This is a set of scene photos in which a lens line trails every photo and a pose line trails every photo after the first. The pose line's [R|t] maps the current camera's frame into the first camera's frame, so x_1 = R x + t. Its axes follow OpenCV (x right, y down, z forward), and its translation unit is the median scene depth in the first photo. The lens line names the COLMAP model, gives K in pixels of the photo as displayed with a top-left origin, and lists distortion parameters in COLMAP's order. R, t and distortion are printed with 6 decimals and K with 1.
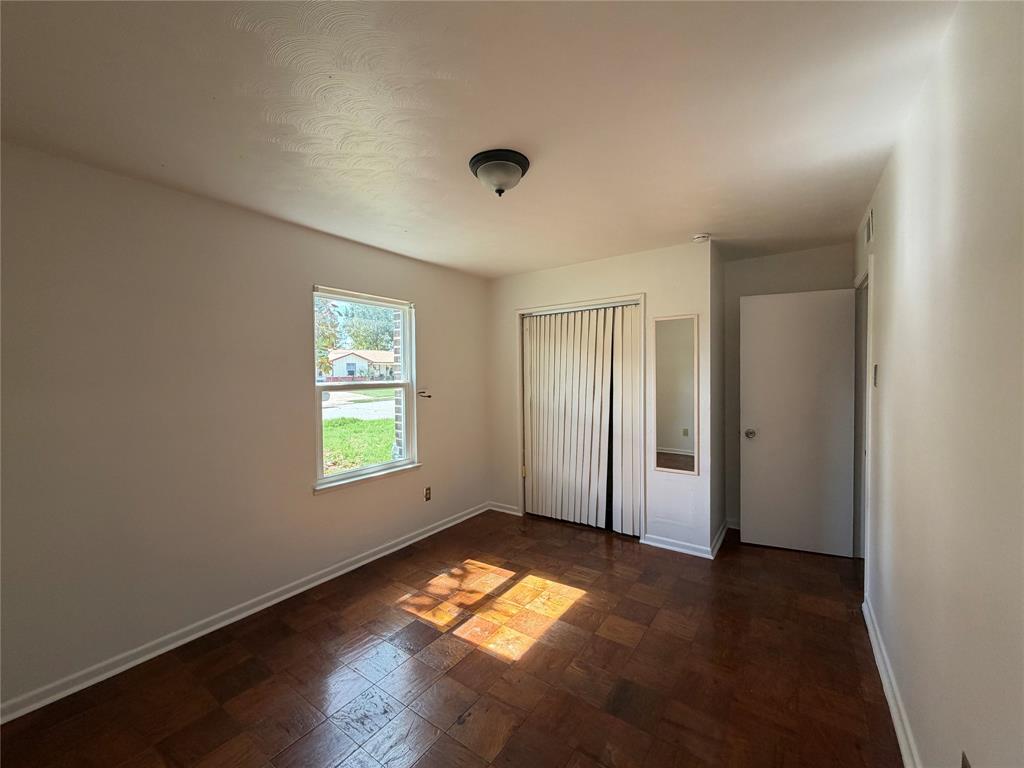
lens RADIAL K [[408.8, 0, 512.1], [0, 408.8, 382.8], [0, 0, 1]] dist [-0.000088, 0.000071]
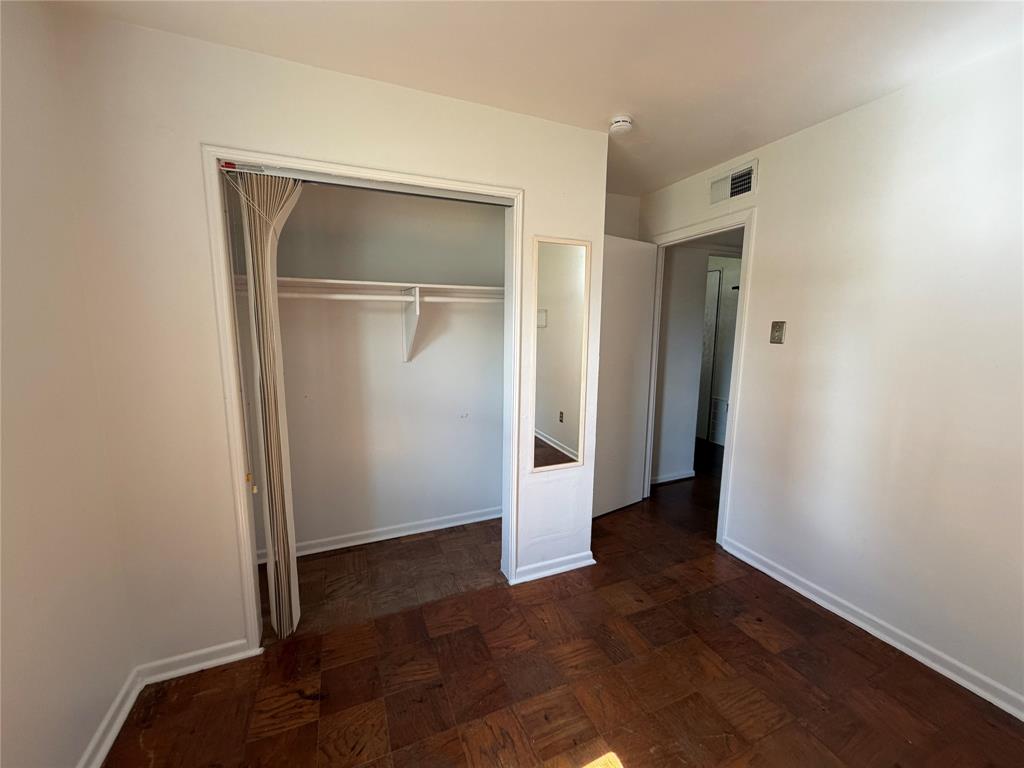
lens RADIAL K [[408.8, 0, 512.1], [0, 408.8, 382.8], [0, 0, 1]] dist [-0.000088, 0.000071]
pose [[0.520896, -0.107230, 0.846858, -0.241855], [0.006802, 0.992569, 0.121496, -0.015082], [-0.853593, -0.057526, 0.517755, 0.779638]]
